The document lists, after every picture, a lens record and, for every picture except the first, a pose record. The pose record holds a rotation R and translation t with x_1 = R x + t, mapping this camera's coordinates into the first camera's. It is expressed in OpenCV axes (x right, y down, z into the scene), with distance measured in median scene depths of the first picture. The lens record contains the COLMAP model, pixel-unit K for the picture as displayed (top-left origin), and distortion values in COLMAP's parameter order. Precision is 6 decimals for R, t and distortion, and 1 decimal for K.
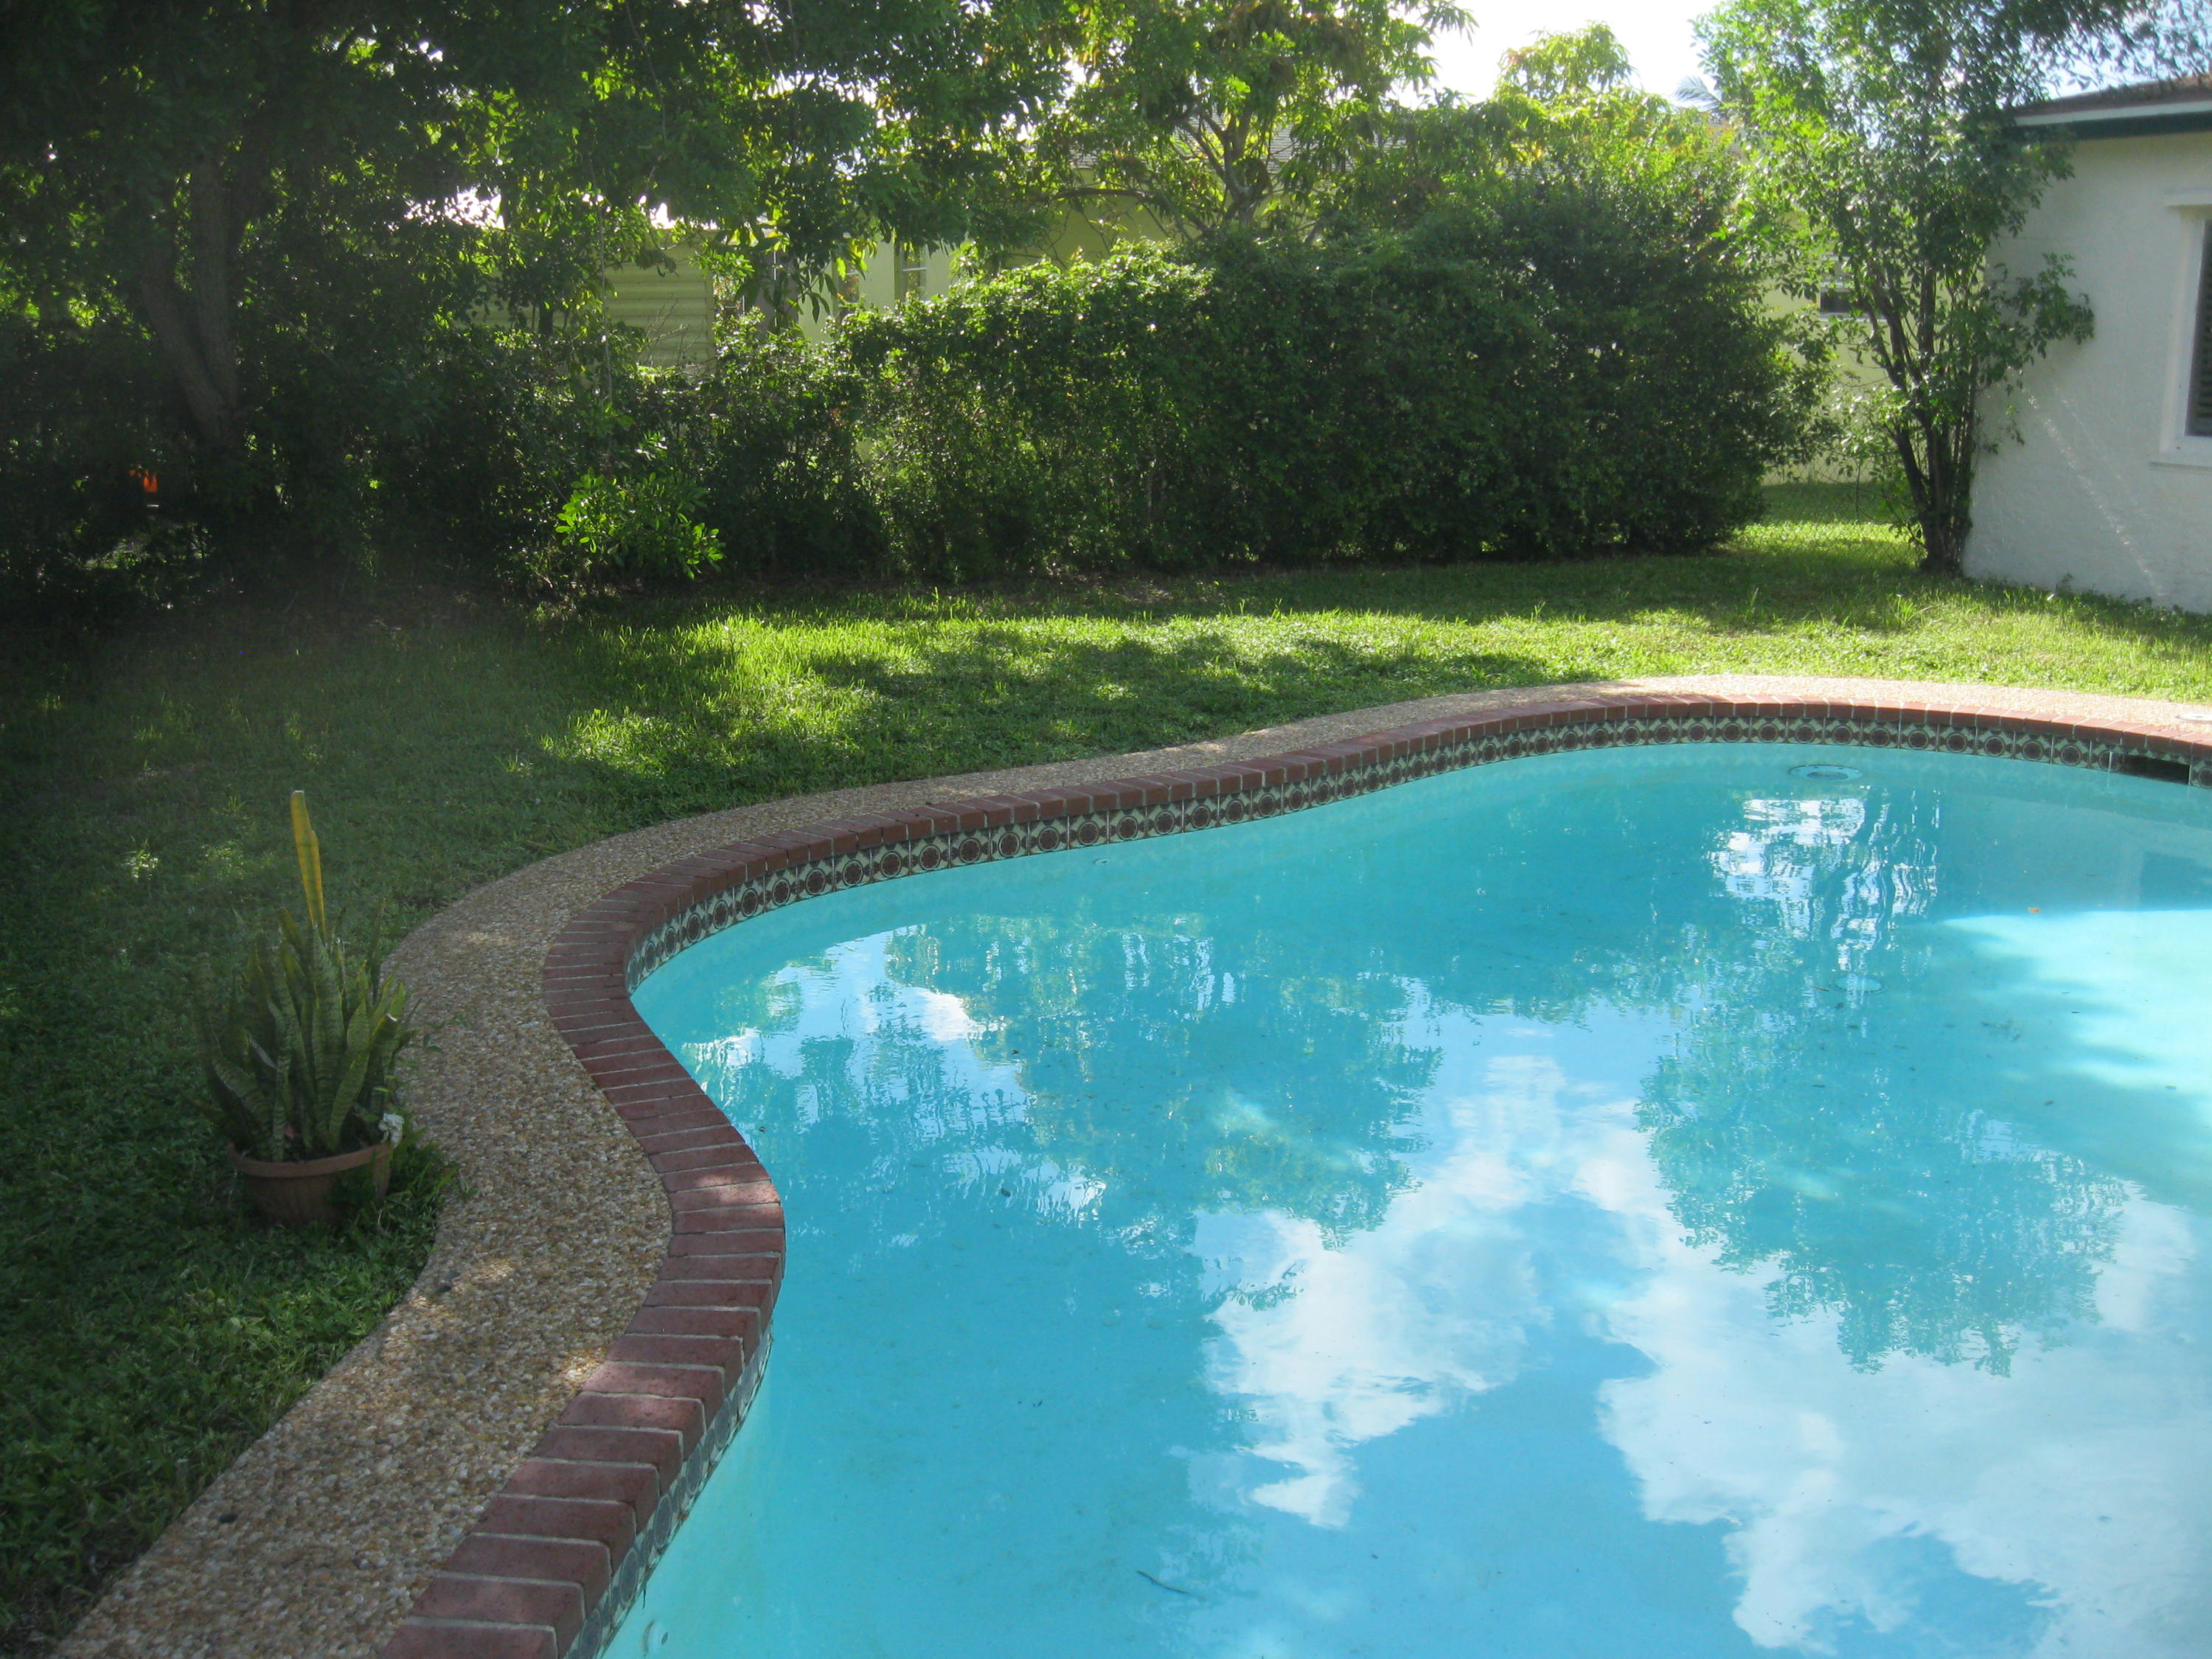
lens RADIAL K [[2270.0, 0, 1068.0], [0, 2270.0, 828.7], [0, 0, 1]] dist [-0.103678, 0.000000]
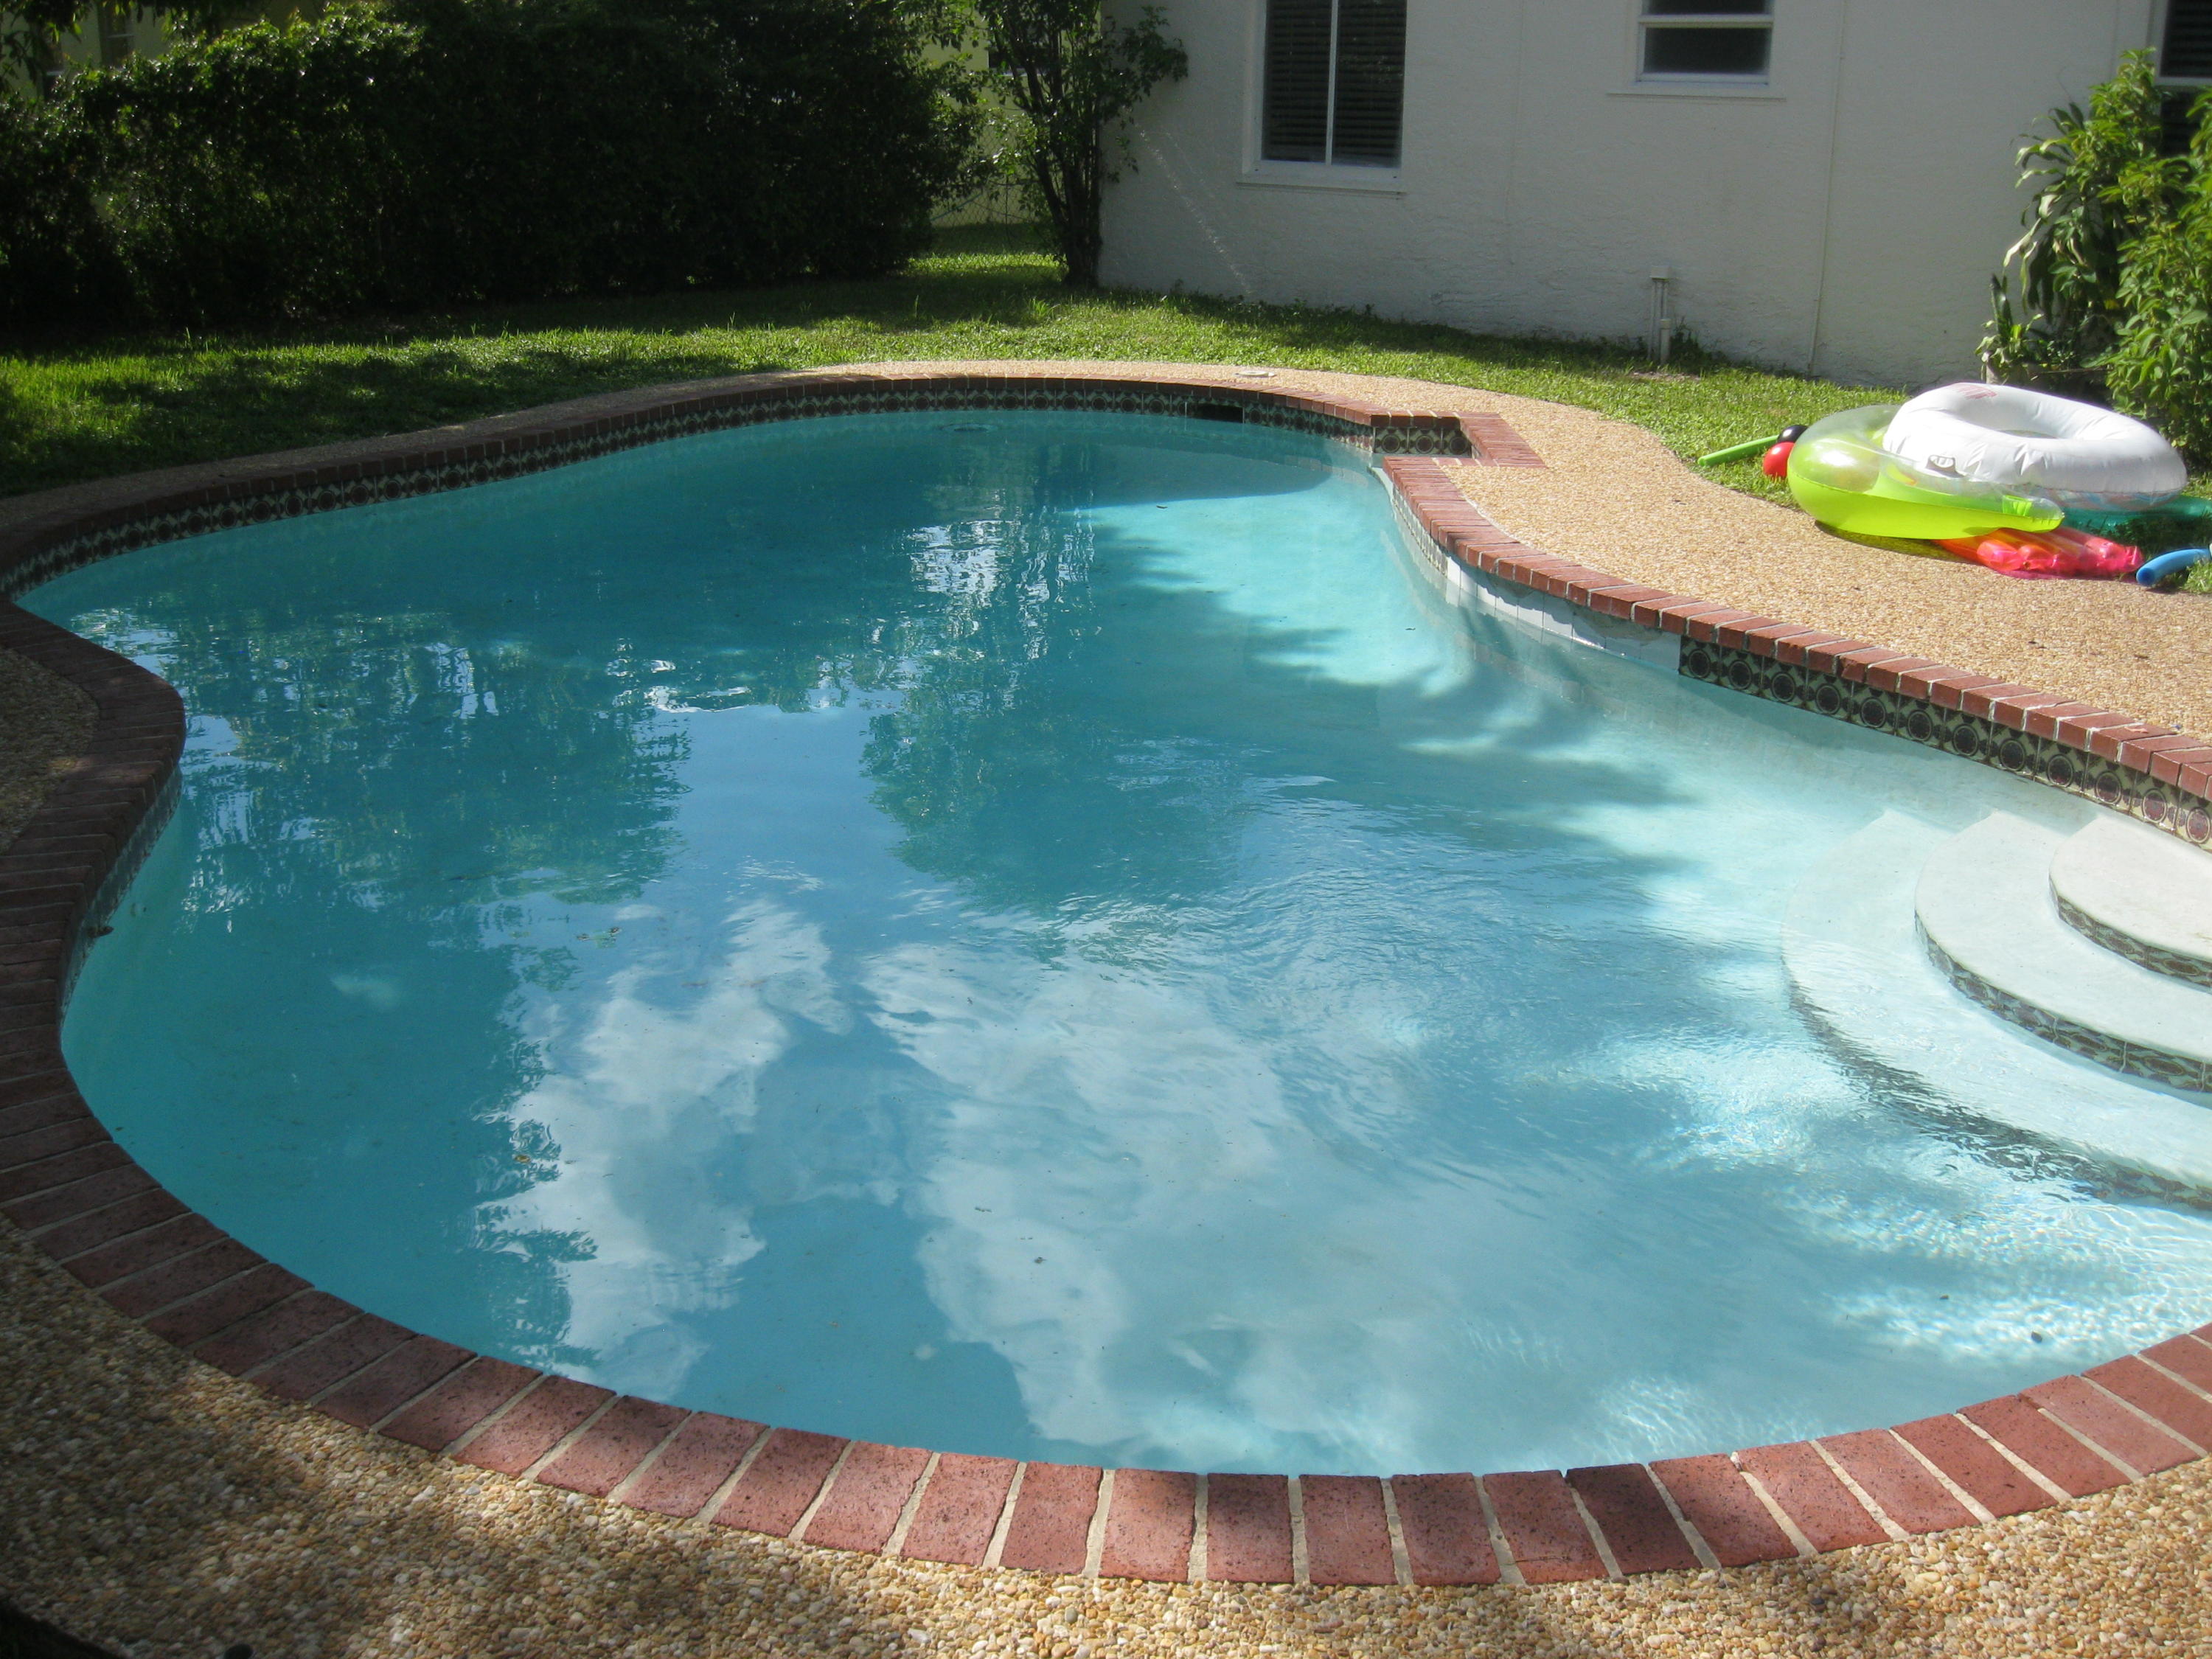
lens RADIAL K [[2270.0, 0, 1089.4], [0, 2270.0, 824.5], [0, 0, 1]] dist [-0.103678, 0.000000]
pose [[0.942200, -0.098078, 0.320375, -0.015635], [0.067572, 0.992172, 0.105015, 0.049908], [-0.328167, -0.077297, 0.941452, -0.167908]]
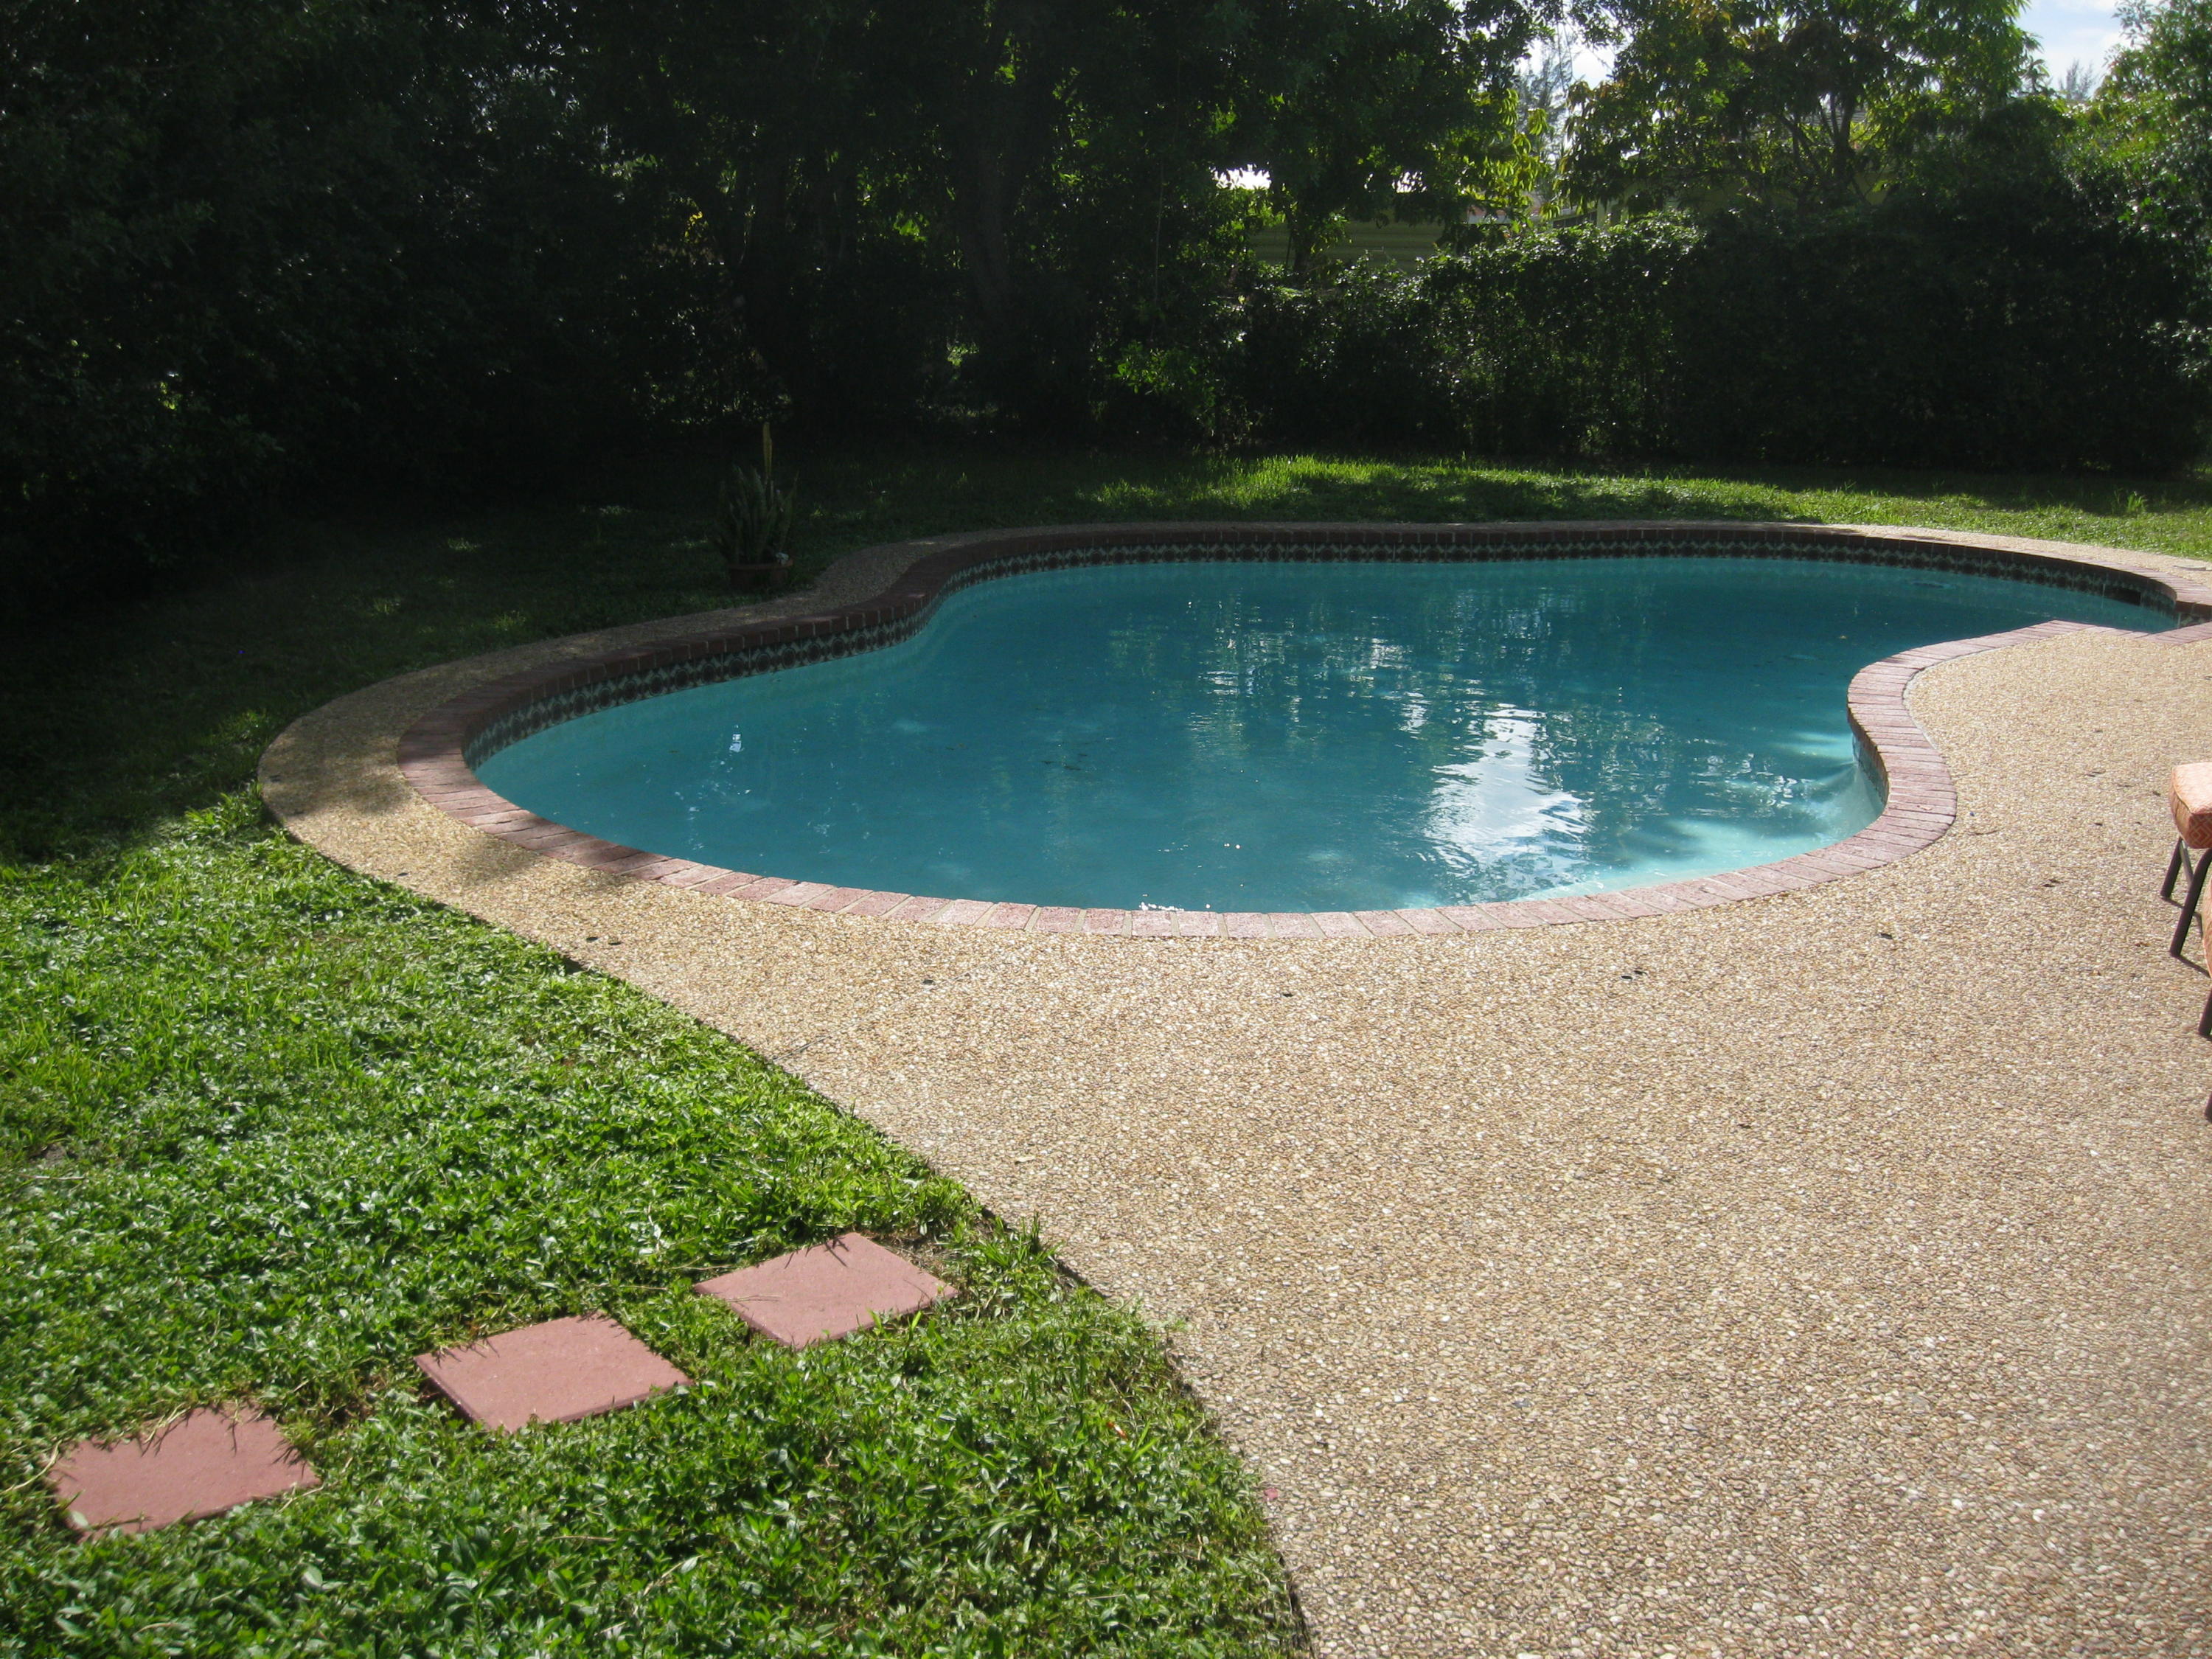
lens RADIAL K [[2270.0, 0, 1111.9], [0, 2270.0, 824.0], [0, 0, 1]] dist [-0.103678, 0.000000]
pose [[0.896651, 0.121923, -0.425619, 0.396566], [-0.115824, 0.992452, 0.040292, 0.098946], [0.427319, 0.013169, 0.904005, -0.390288]]
